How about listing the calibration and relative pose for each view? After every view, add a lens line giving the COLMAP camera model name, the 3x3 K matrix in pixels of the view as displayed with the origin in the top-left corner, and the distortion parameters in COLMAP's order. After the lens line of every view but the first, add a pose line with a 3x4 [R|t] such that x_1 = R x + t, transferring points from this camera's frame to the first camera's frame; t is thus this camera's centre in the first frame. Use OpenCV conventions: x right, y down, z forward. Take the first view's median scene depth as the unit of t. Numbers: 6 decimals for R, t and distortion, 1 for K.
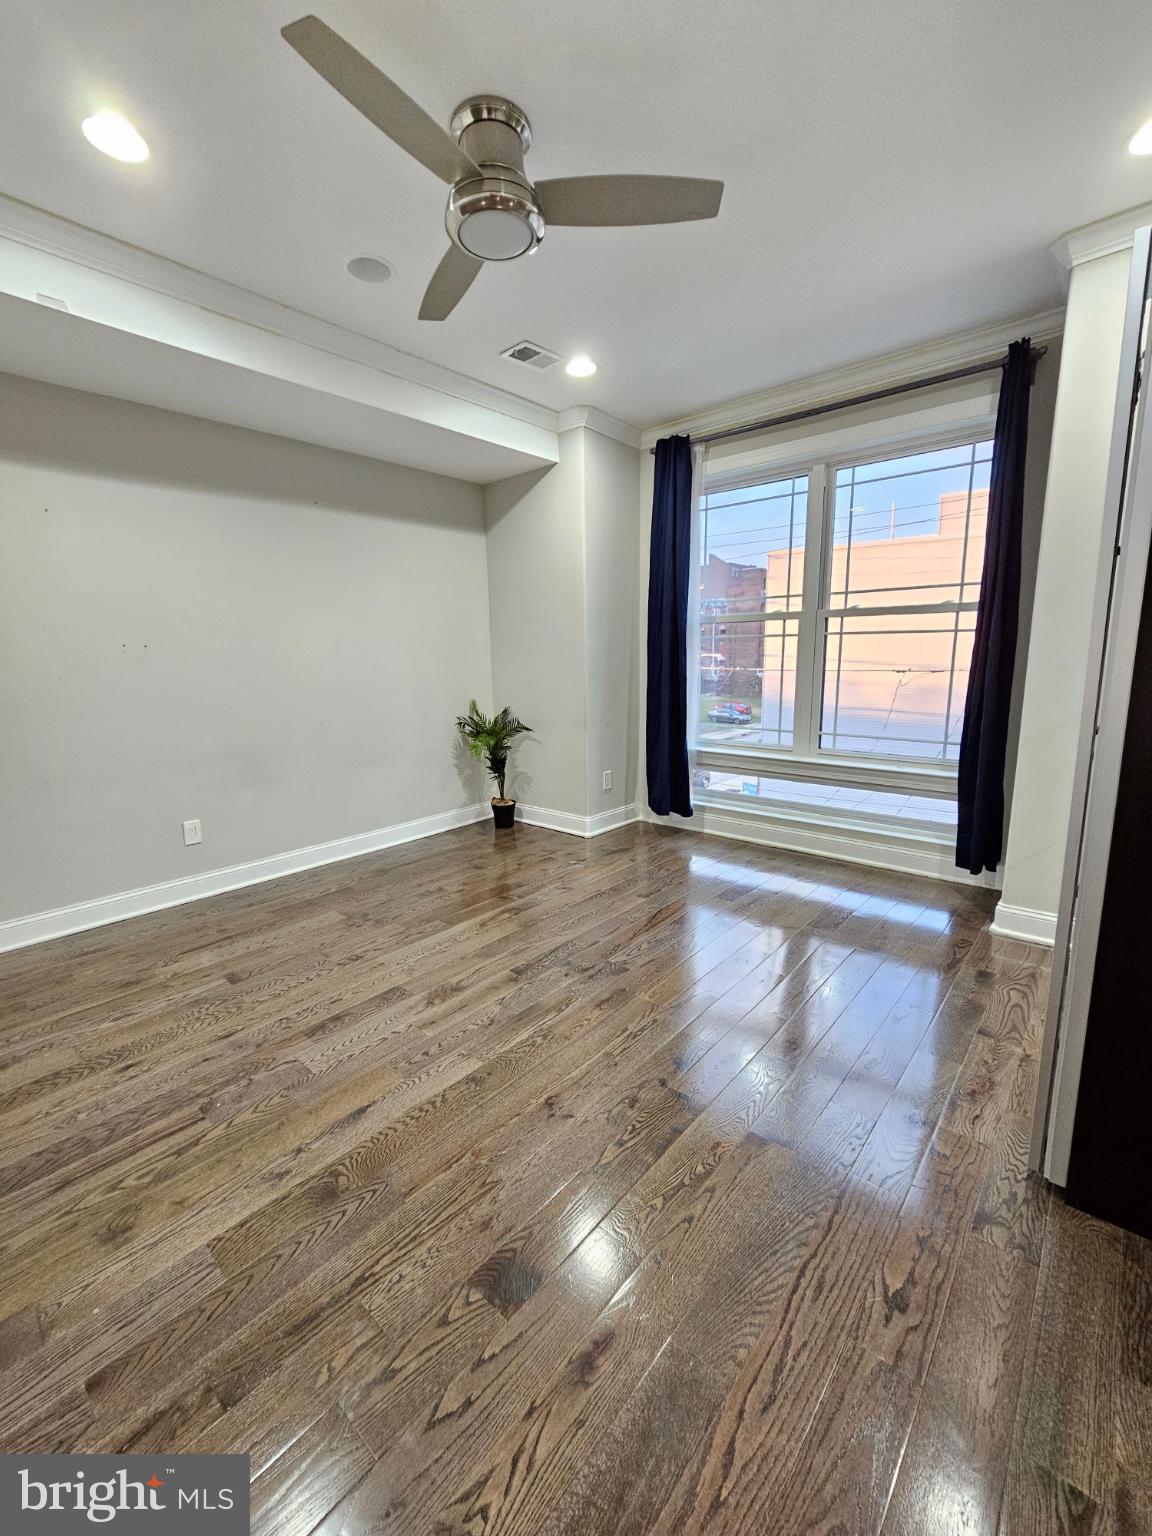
lens RADIAL K [[625.2, 0, 576.3], [0, 625.2, 769.4], [0, 0, 1]] dist [-0.002039, 0.000079]
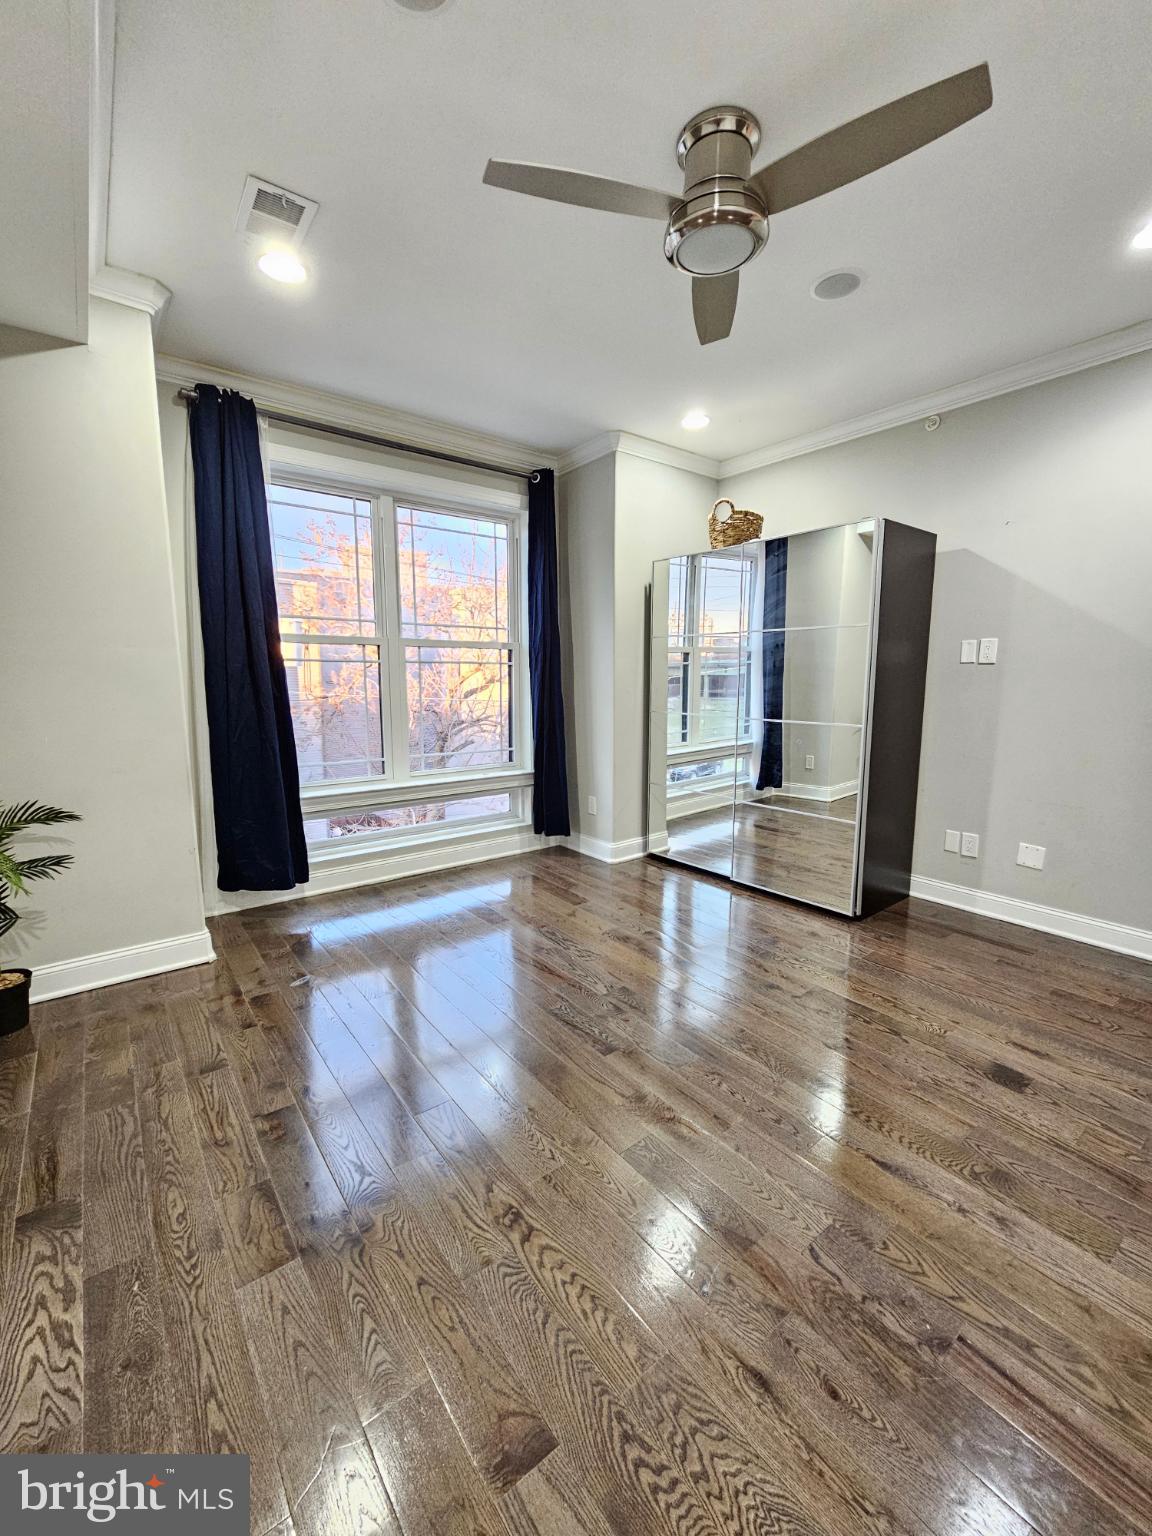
lens RADIAL K [[625.2, 0, 575.2], [0, 625.2, 769.2], [0, 0, 1]] dist [-0.002039, 0.000079]
pose [[0.191704, -0.130601, 0.972725, -0.629161], [0.174057, 0.979920, 0.097264, -0.101018], [-0.965895, 0.150664, 0.210587, 0.579691]]
